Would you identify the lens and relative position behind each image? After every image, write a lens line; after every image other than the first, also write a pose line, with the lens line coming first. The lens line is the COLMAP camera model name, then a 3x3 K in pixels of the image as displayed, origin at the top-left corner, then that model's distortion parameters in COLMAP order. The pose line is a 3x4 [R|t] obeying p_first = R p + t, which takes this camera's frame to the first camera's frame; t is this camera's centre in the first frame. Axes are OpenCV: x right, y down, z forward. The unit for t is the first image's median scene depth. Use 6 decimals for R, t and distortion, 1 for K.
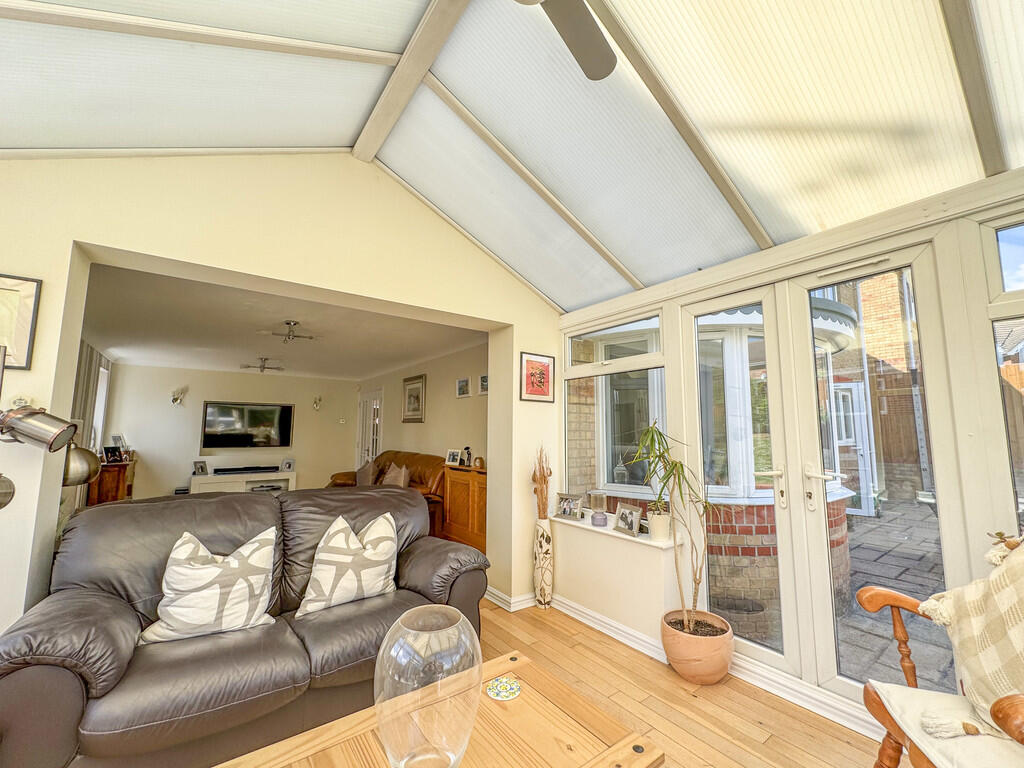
lens RADIAL K [[412.1, 0, 513.9], [0, 412.1, 385.5], [0, 0, 1]] dist [-0.002439, -0.000003]
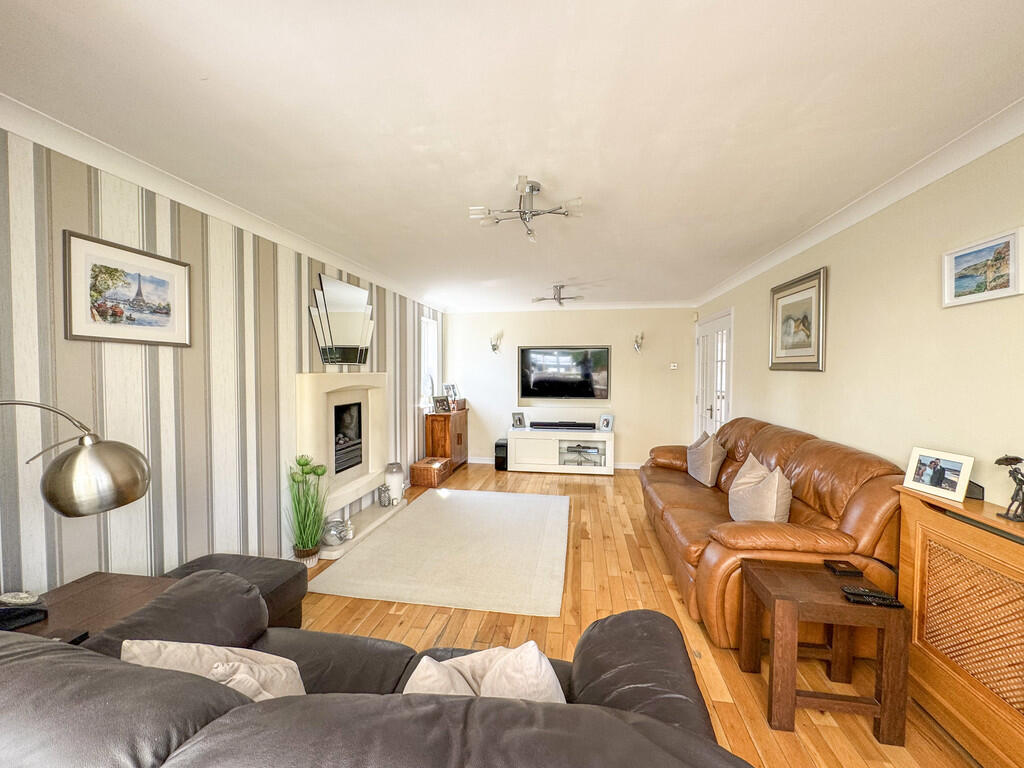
lens RADIAL K [[412.1, 0, 513.9], [0, 412.1, 385.5], [0, 0, 1]] dist [-0.002439, -0.000003]
pose [[0.688459, 0.024680, -0.724855, -0.118122], [0.080518, 0.990642, 0.110204, 0.024793], [0.720792, -0.134235, 0.680030, 0.415339]]
